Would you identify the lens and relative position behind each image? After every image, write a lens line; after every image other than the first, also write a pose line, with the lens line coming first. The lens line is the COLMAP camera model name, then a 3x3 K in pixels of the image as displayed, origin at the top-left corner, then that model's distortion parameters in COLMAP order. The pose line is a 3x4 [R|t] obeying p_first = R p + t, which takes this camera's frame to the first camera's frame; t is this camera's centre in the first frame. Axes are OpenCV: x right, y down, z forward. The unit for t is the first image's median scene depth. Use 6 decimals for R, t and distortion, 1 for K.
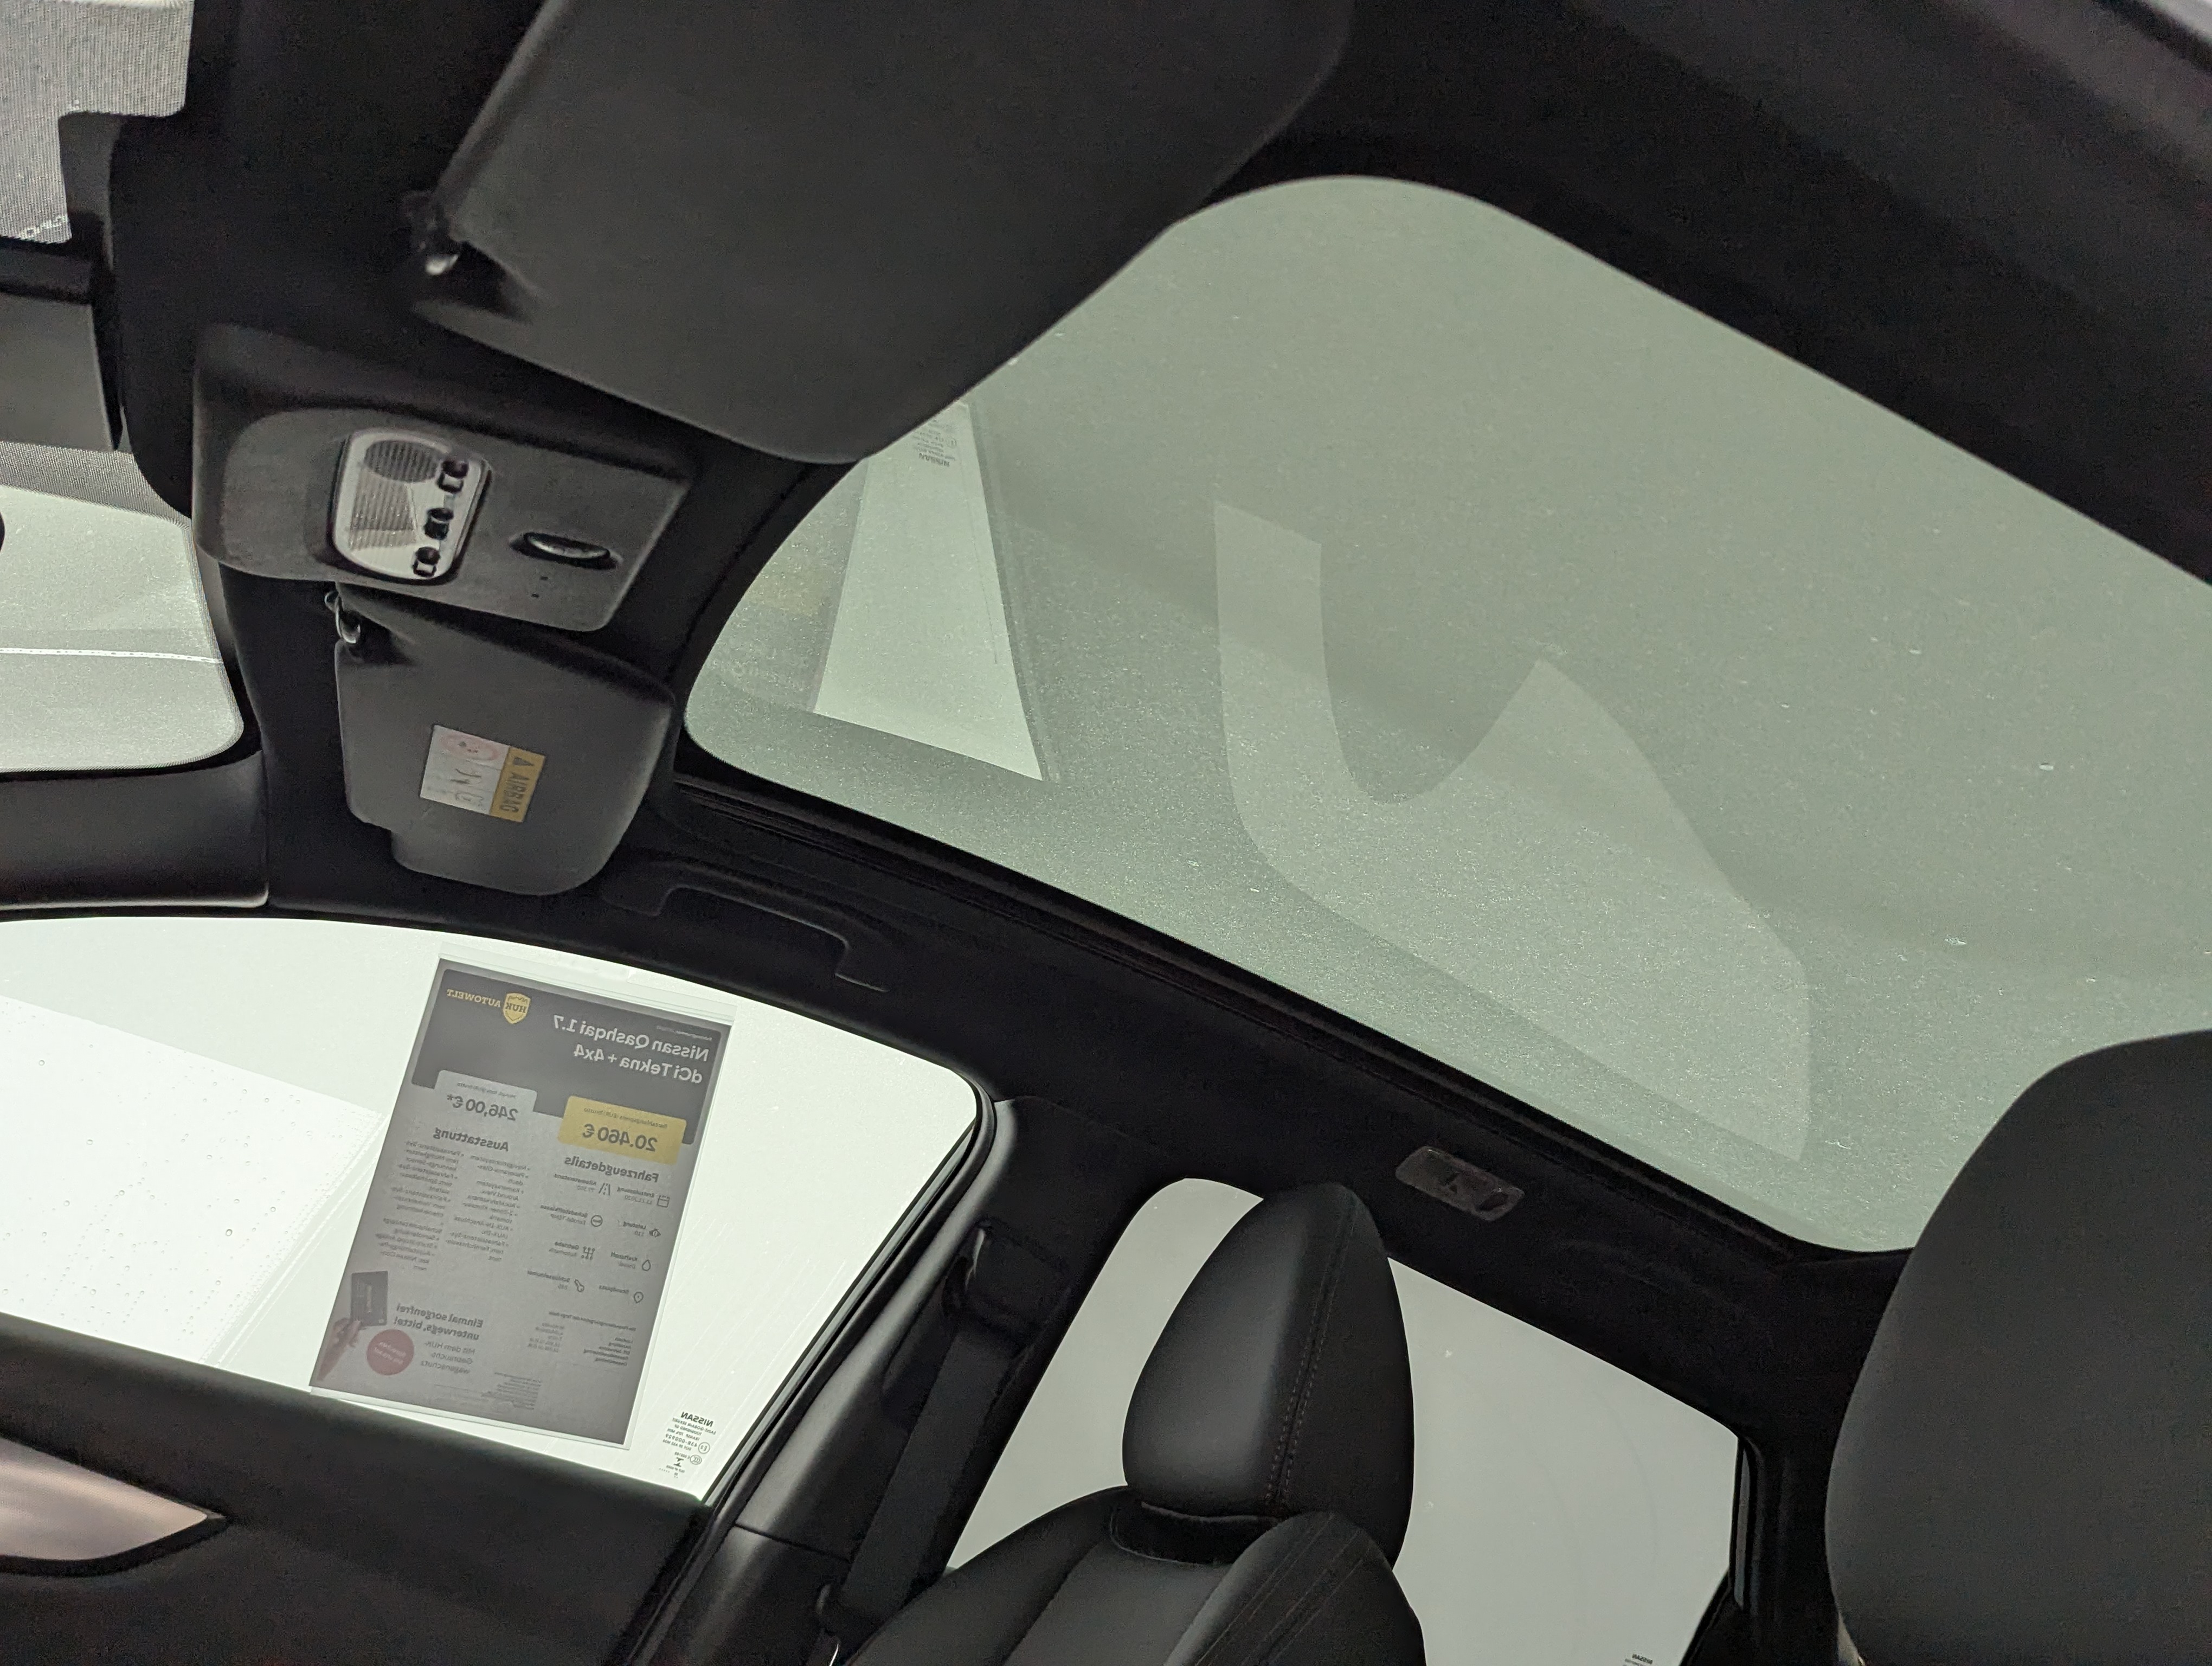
lens RADIAL K [[2073.8, 0, 1115.9], [0, 2073.8, 817.6], [0, 0, 1]] dist [0.023020, 0.000000]
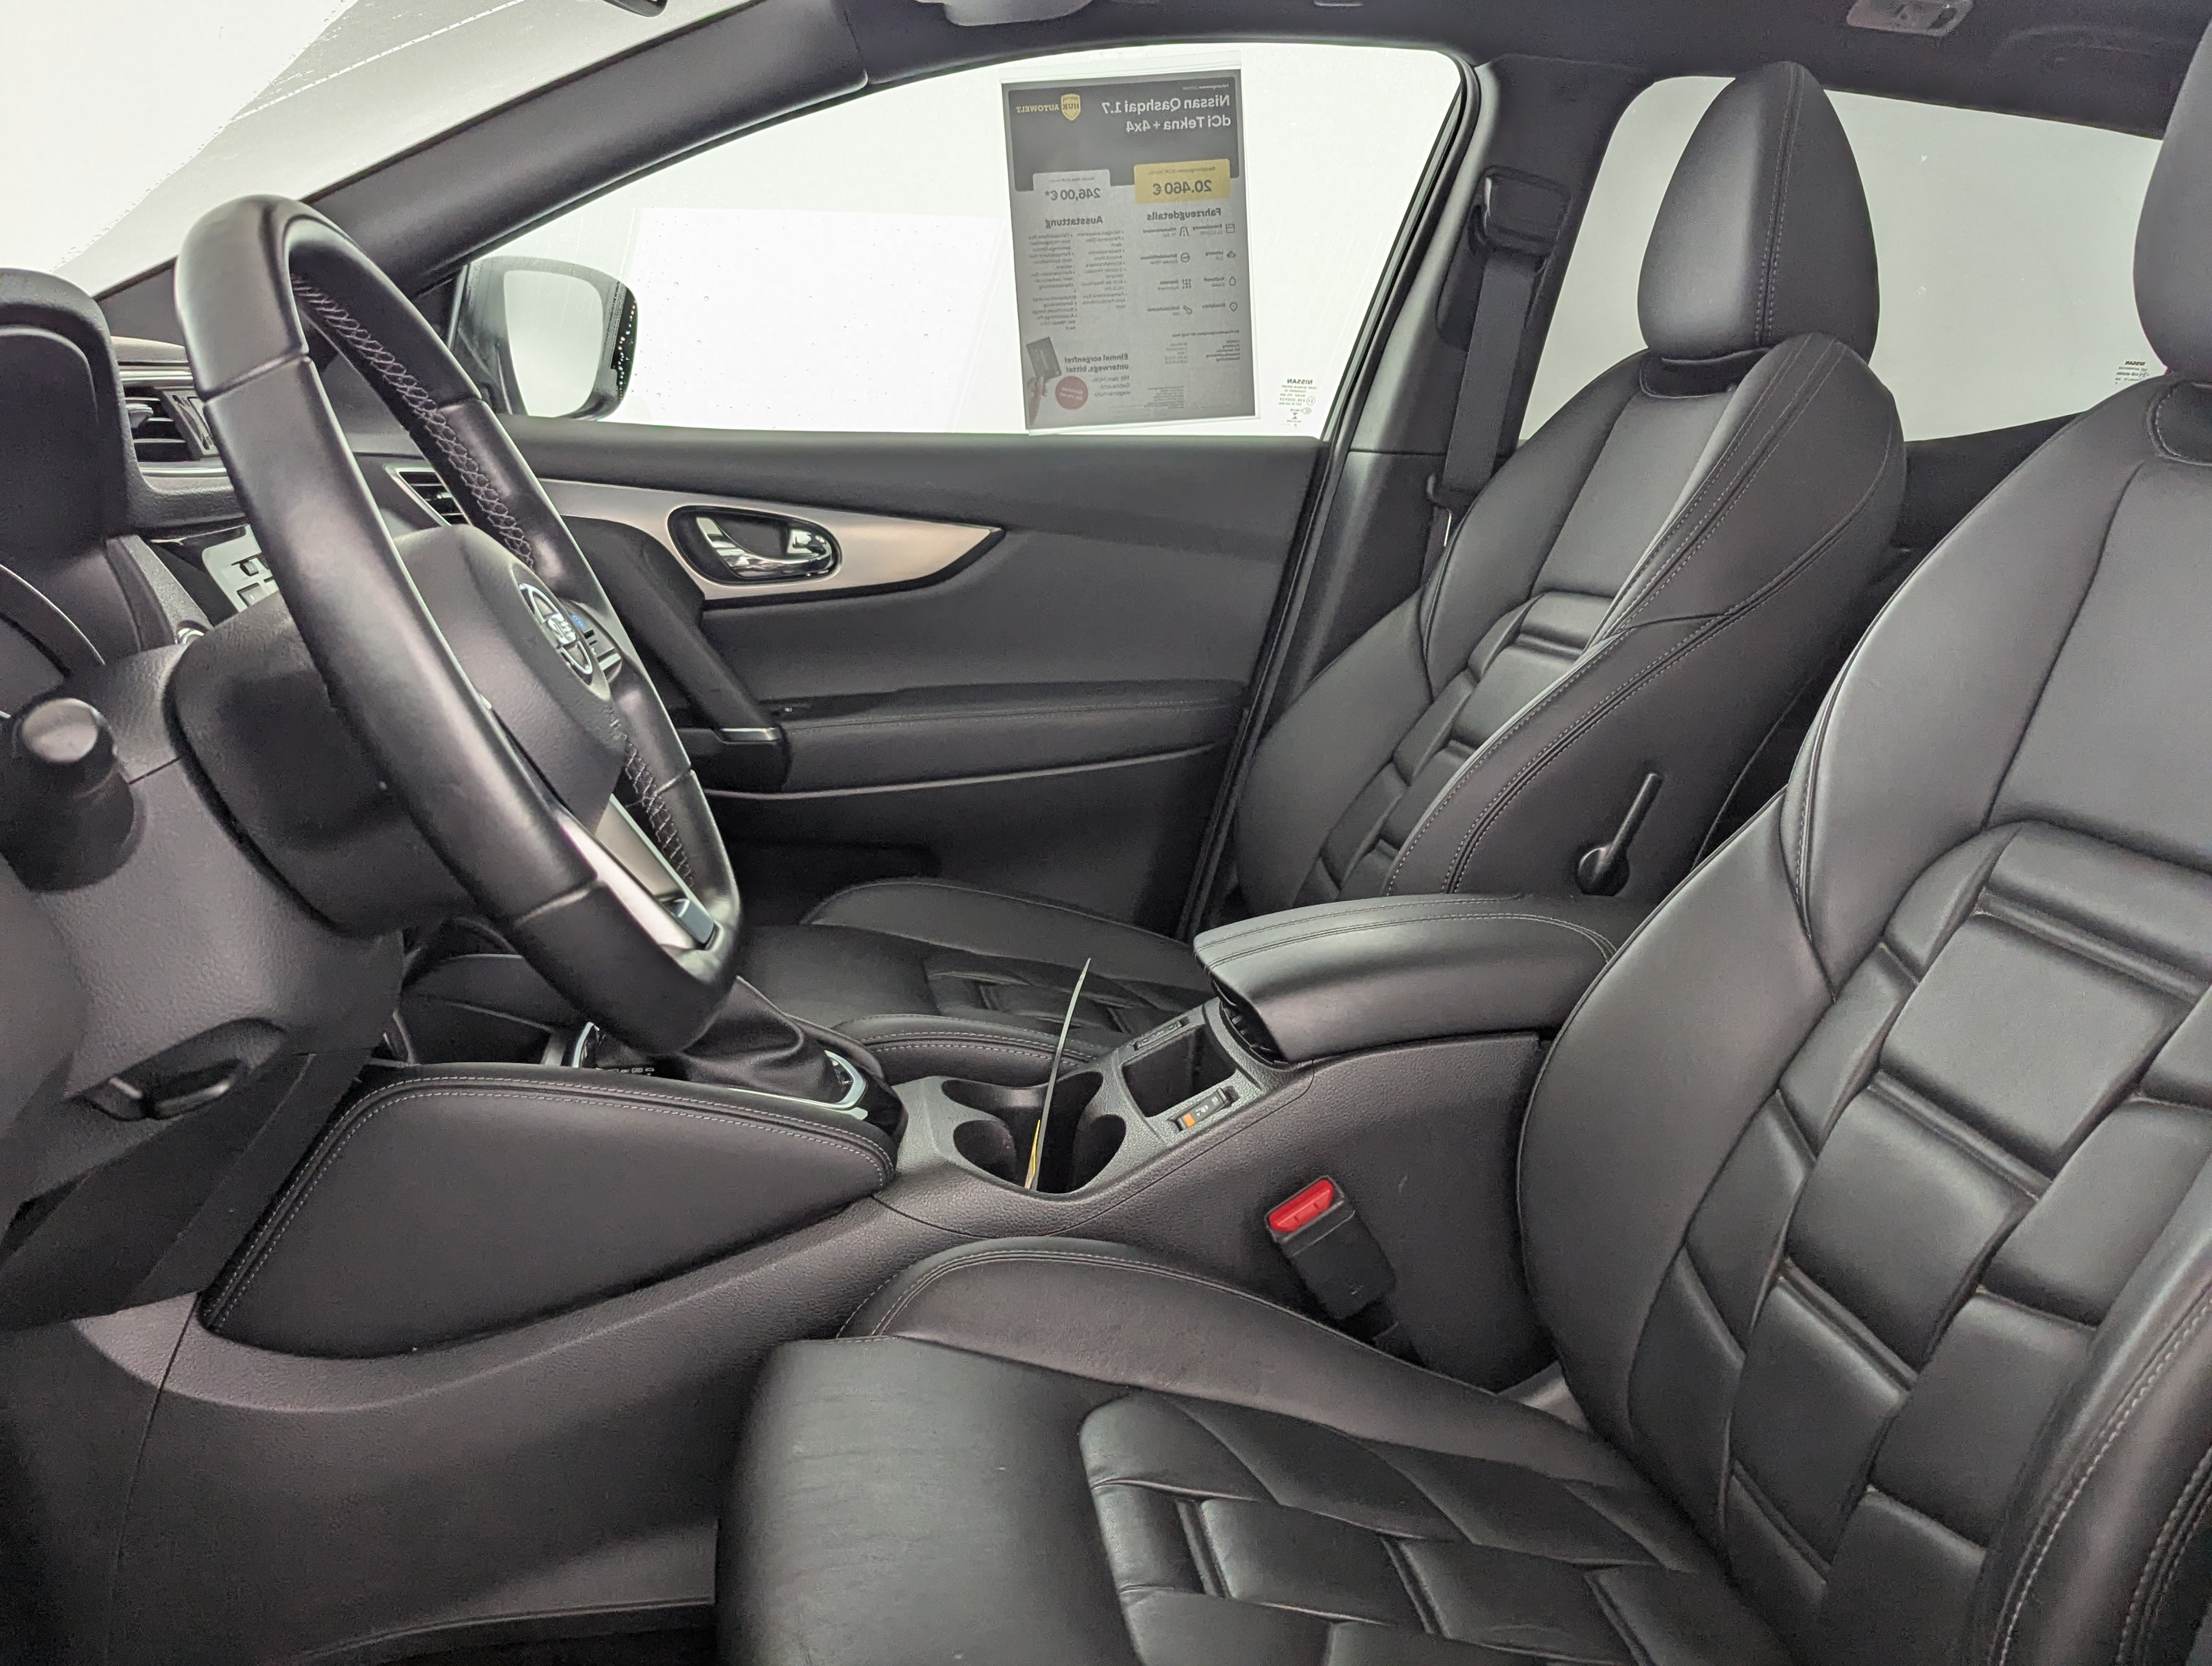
lens RADIAL K [[2073.8, 0, 1096.2], [0, 2073.8, 817.9], [0, 0, 1]] dist [0.023020, 0.000000]
pose [[0.932700, -0.178704, -0.313267, 0.036584], [0.310175, 0.840660, 0.443939, -0.098390], [0.184018, -0.511230, 0.839513, -0.252621]]
